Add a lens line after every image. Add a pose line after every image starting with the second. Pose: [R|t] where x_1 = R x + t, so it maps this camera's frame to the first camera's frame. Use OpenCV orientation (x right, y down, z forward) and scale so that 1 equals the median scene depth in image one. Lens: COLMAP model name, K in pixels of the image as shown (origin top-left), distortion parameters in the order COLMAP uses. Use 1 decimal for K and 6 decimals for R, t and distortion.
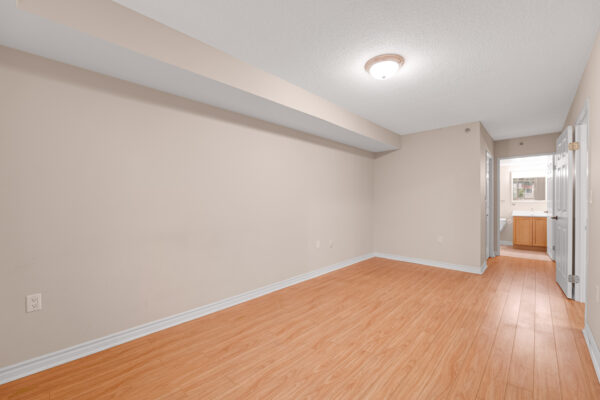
lens RADIAL K [[250.9, 0, 300.7], [0, 250.9, 203.9], [0, 0, 1]] dist [0.000771, -0.000255]
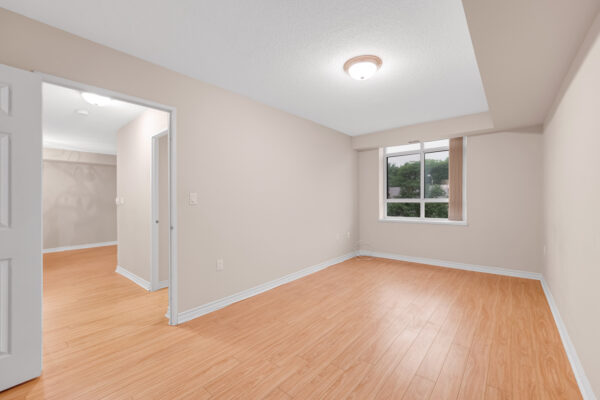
lens RADIAL K [[246.9, 0, 302.0], [0, 246.9, 199.8], [0, 0, 1]] dist [-0.009184, 0.000131]
pose [[-0.998178, 0.006115, -0.060032, 0.564994], [0.005980, 0.999979, 0.002412, -0.007538], [0.060045, 0.002049, -0.998194, 1.756144]]
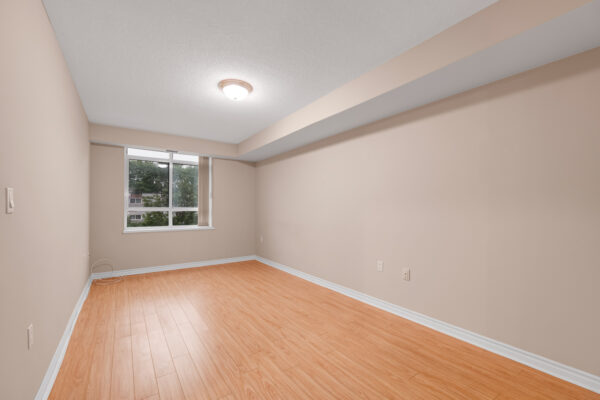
lens RADIAL K [[250.9, 0, 300.7], [0, 250.9, 203.9], [0, 0, 1]] dist [0.000771, -0.000255]
pose [[-0.207496, -0.021733, -0.977994, 1.240448], [-0.007531, 0.999759, -0.020618, -0.001197], [0.978207, 0.003087, -0.207610, 1.364679]]
